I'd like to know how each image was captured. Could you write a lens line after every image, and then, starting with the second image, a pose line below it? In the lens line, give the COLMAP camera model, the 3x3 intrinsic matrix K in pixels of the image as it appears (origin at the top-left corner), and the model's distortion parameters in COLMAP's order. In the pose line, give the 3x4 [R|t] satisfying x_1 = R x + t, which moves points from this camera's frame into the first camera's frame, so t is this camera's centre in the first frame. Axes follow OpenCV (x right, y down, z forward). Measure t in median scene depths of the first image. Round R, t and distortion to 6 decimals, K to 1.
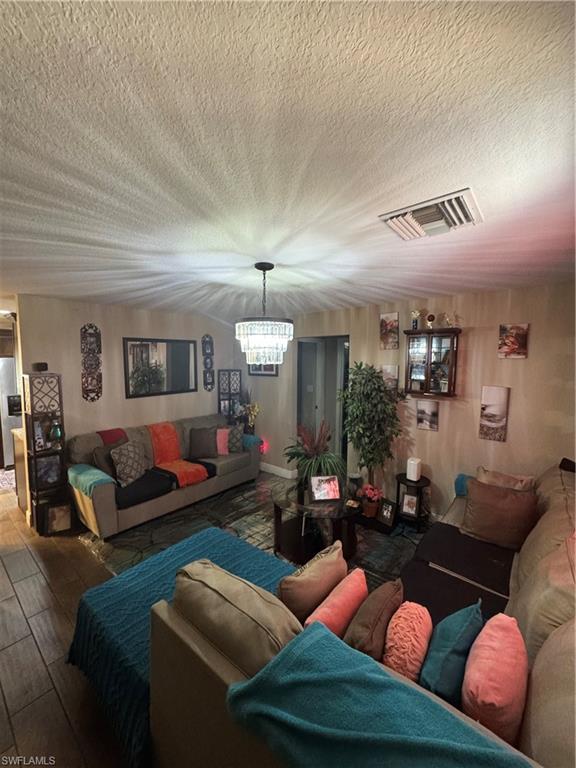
lens RADIAL K [[308.1, 0, 288.0], [0, 308.1, 384.0], [0, 0, 1]] dist [-0.001879, 0.001971]
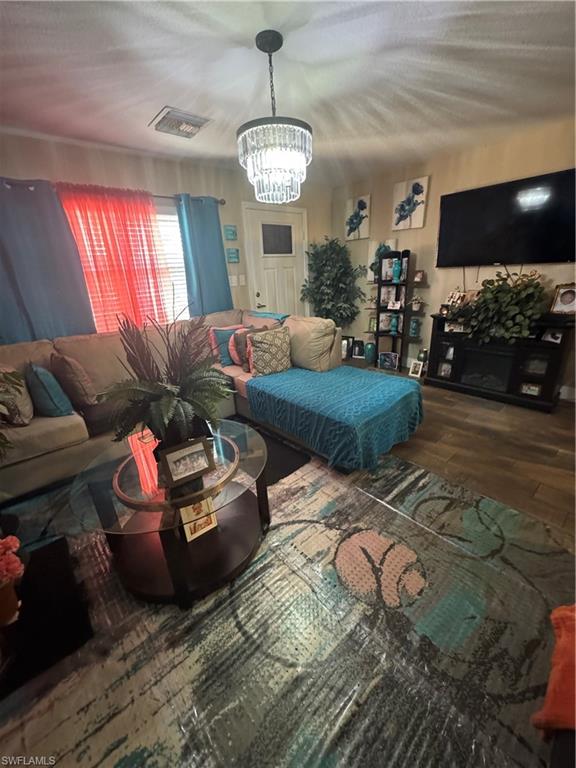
lens RADIAL K [[308.1, 0, 288.0], [0, 308.1, 384.0], [0, 0, 1]] dist [-0.001879, 0.001971]
pose [[-0.988036, -0.013591, 0.153622, -0.173146], [0.052128, 0.908052, 0.415602, 0.029070], [-0.145145, 0.418637, -0.896480, 1.413187]]
